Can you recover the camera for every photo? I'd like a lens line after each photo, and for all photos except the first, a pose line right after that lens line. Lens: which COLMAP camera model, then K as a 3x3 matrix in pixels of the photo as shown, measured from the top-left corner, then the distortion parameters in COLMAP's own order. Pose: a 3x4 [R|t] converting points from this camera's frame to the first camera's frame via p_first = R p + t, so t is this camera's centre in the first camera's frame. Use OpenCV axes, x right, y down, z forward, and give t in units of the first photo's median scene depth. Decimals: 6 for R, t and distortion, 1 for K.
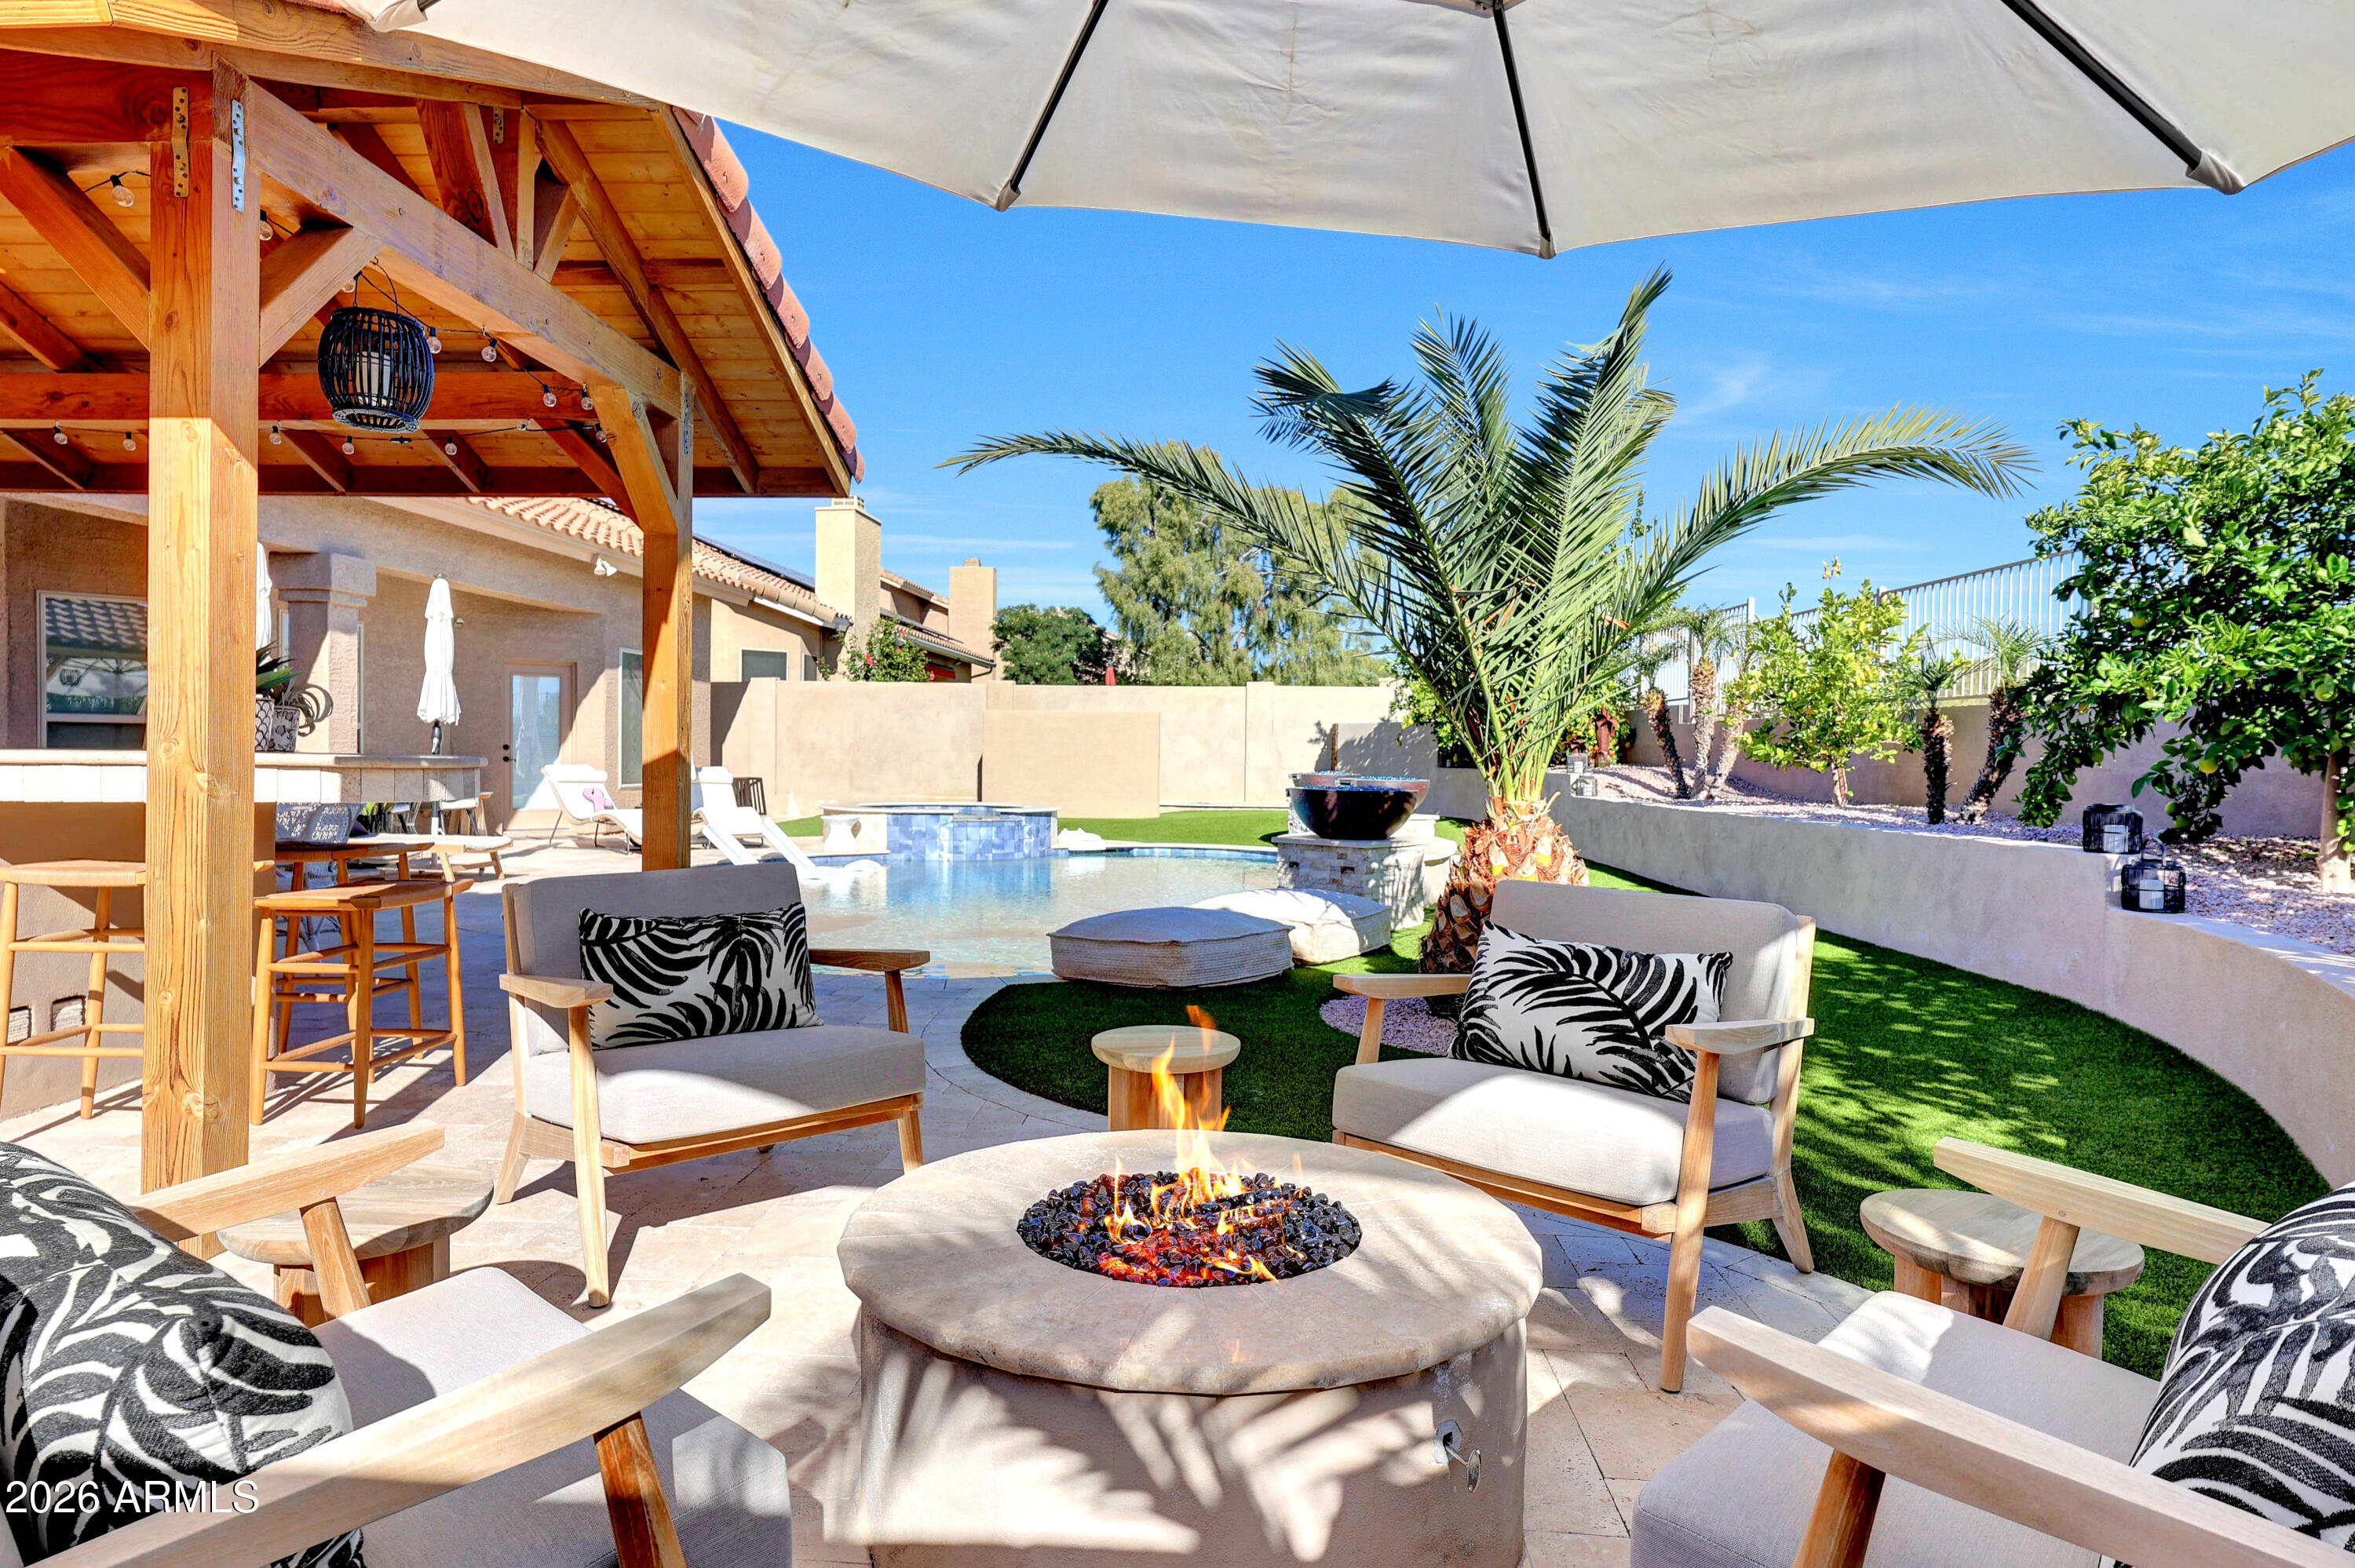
lens RADIAL K [[1317.5, 0, 1166.6], [0, 1317.5, 790.5], [0, 0, 1]] dist [-0.003891, 0.001085]
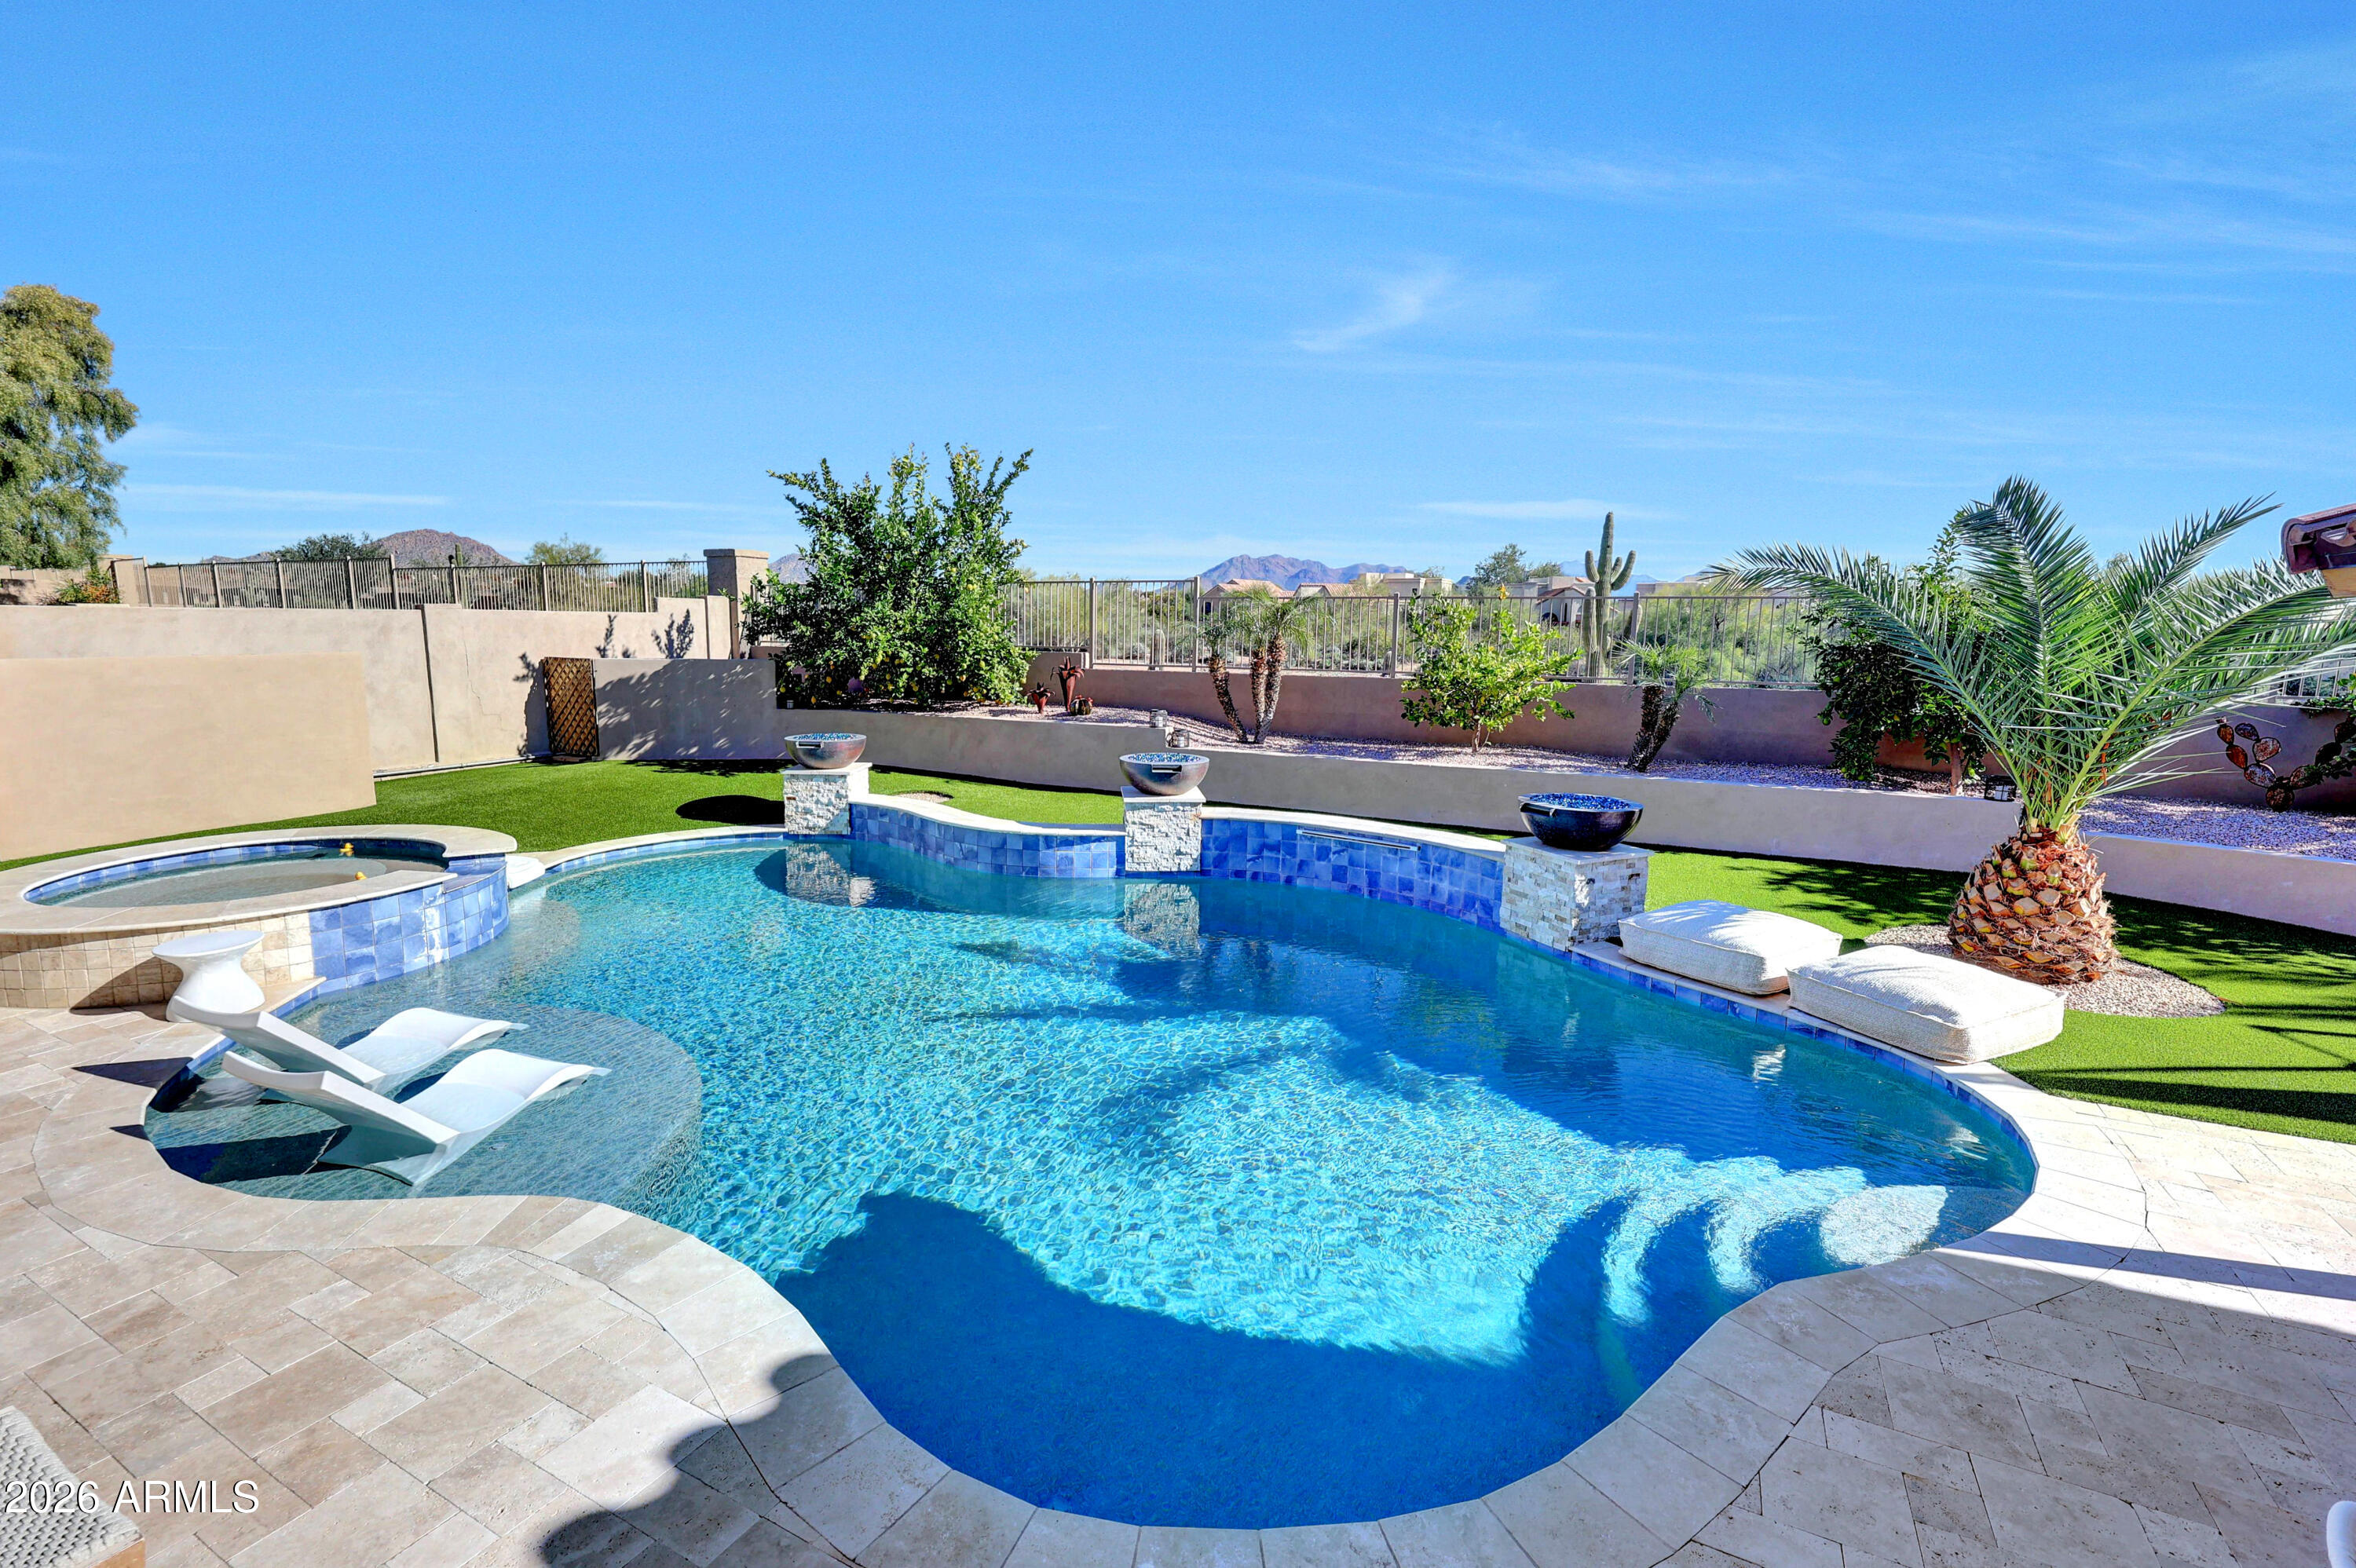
lens RADIAL K [[1002.1, 0, 1194.5], [0, 1002.1, 799.1], [0, 0, 1]] dist [0.000407, 0.001404]
pose [[0.418021, -0.161356, 0.893993, -1.339130], [0.023684, 0.985701, 0.166834, -0.270552], [-0.908129, -0.048567, 0.415865, 1.685088]]
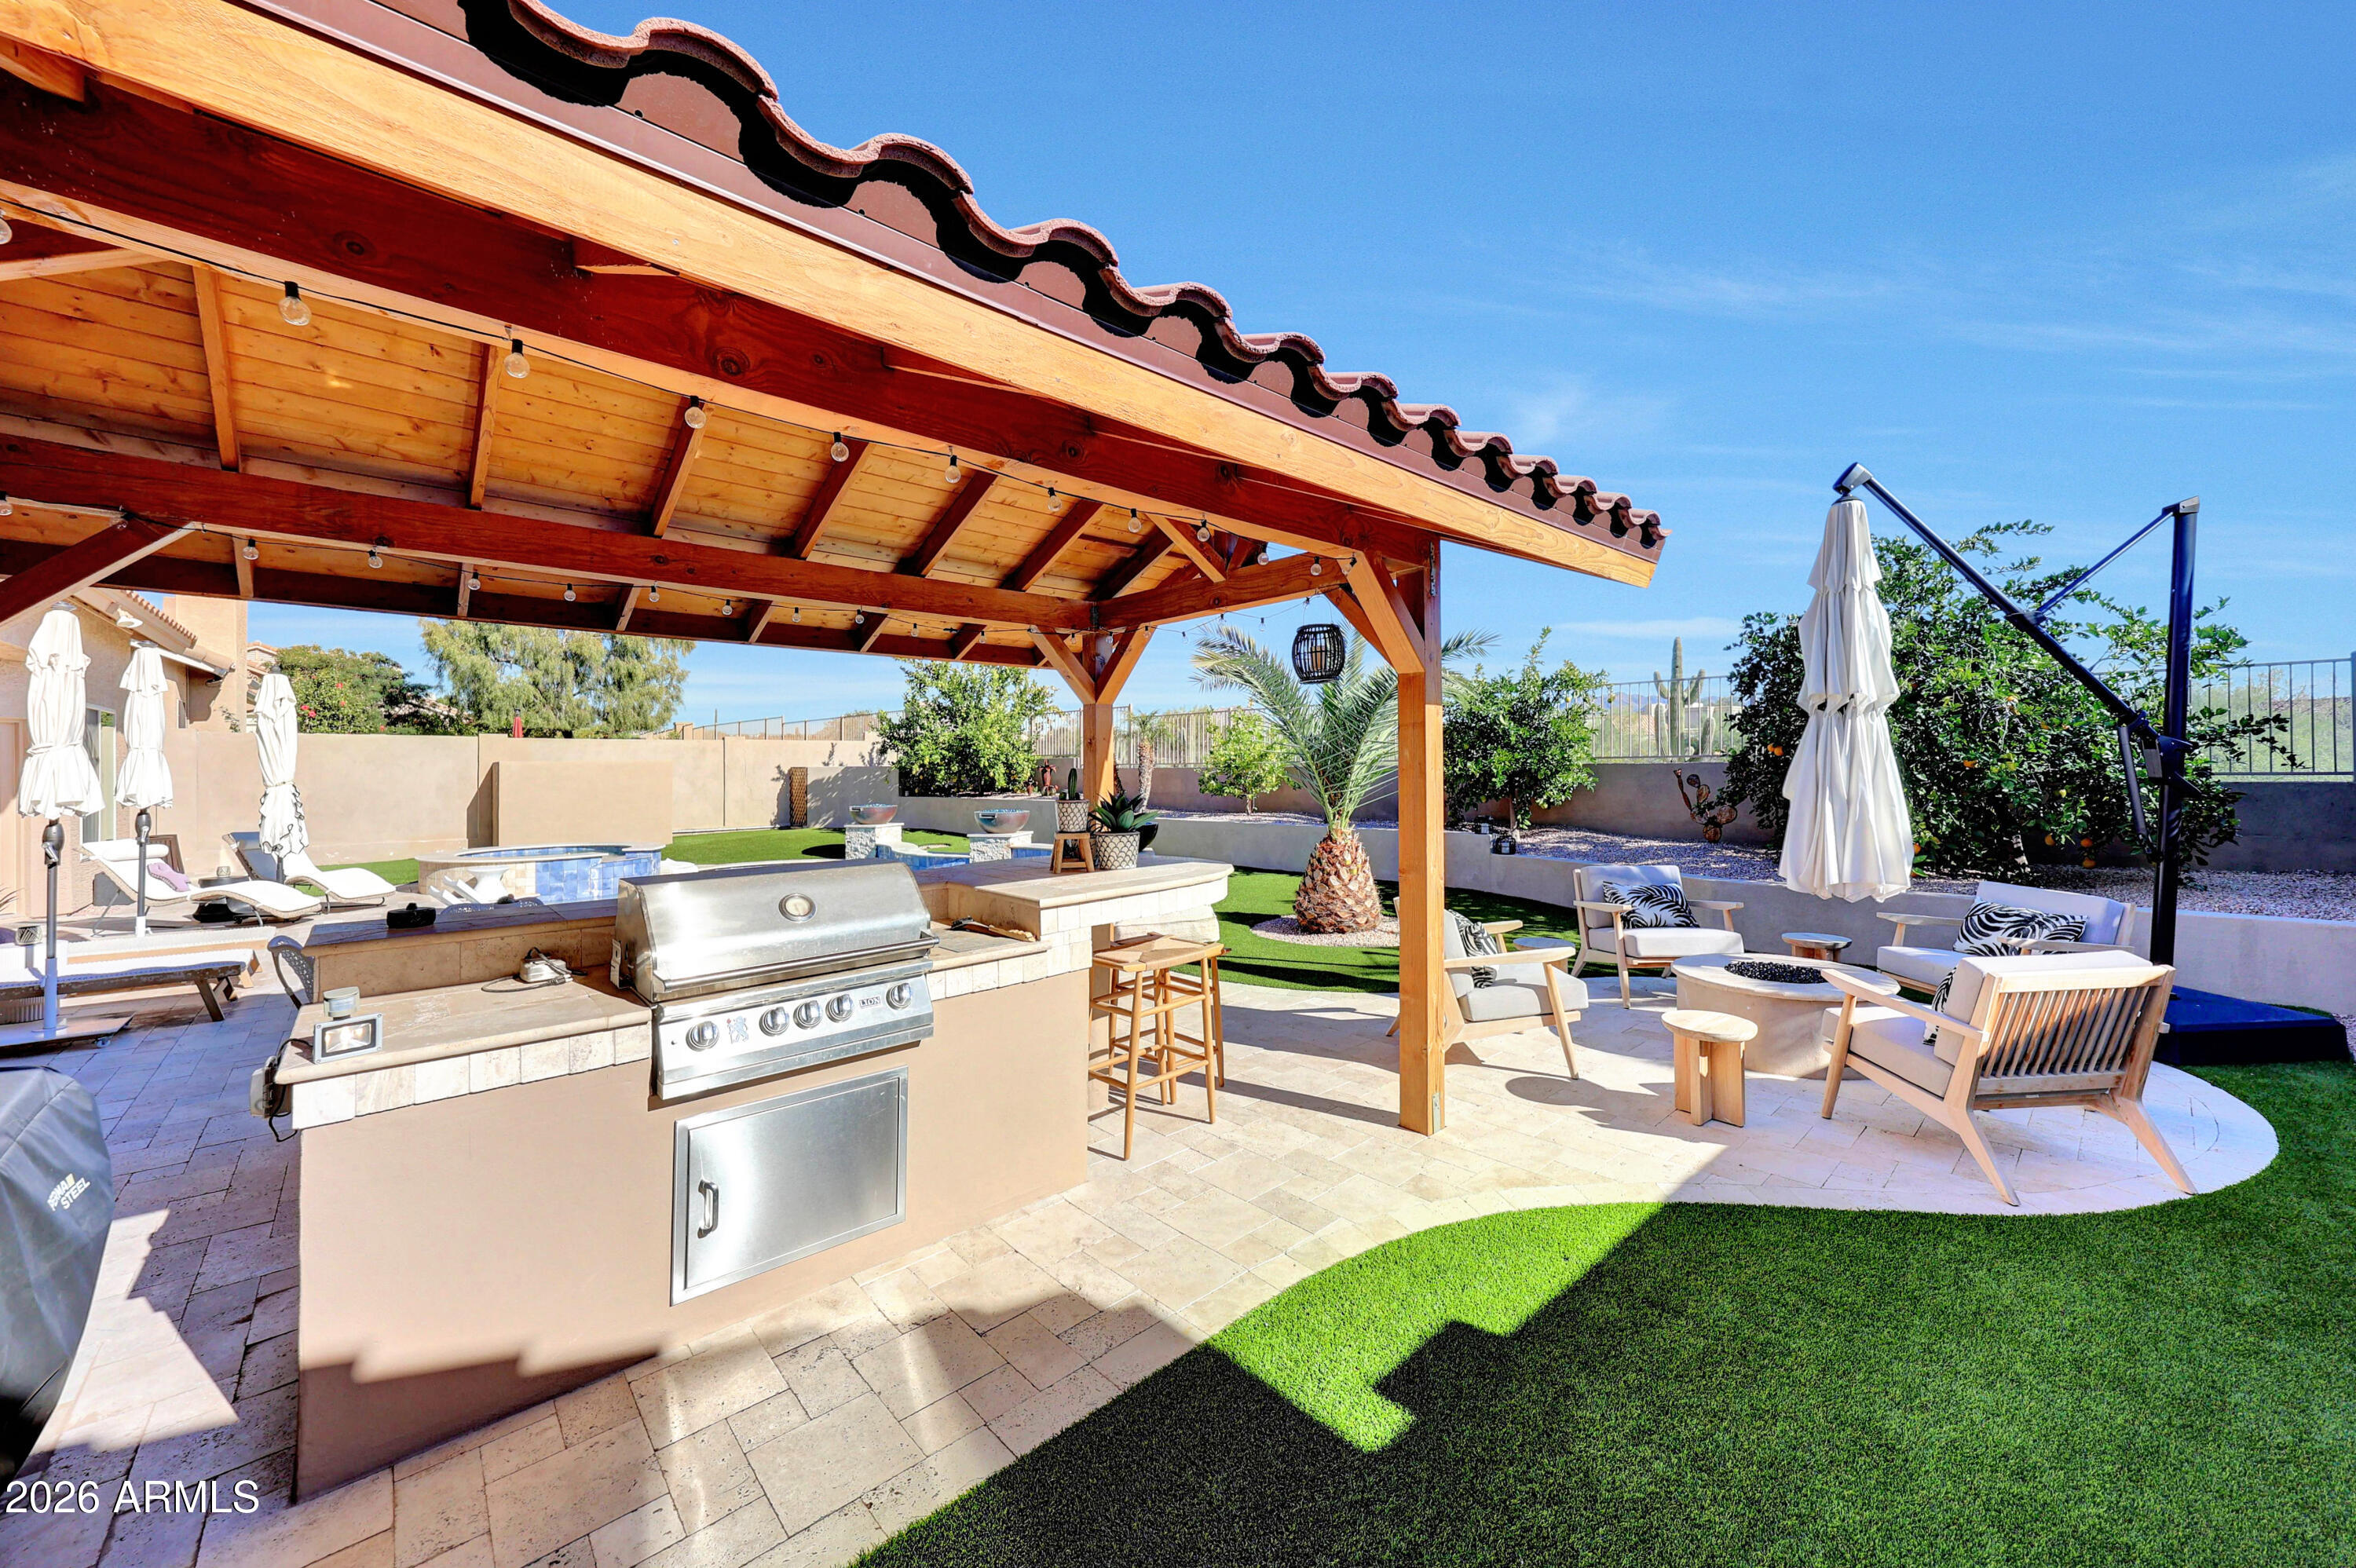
lens RADIAL K [[877.4, 0, 1187.6], [0, 877.4, 763.9], [0, 0, 1]] dist [-0.004998, 0.000193]
pose [[0.700750, -0.019712, 0.713135, -1.156825], [0.040576, 0.999101, -0.012256, -0.114915], [-0.712252, 0.037524, 0.700920, 0.181918]]
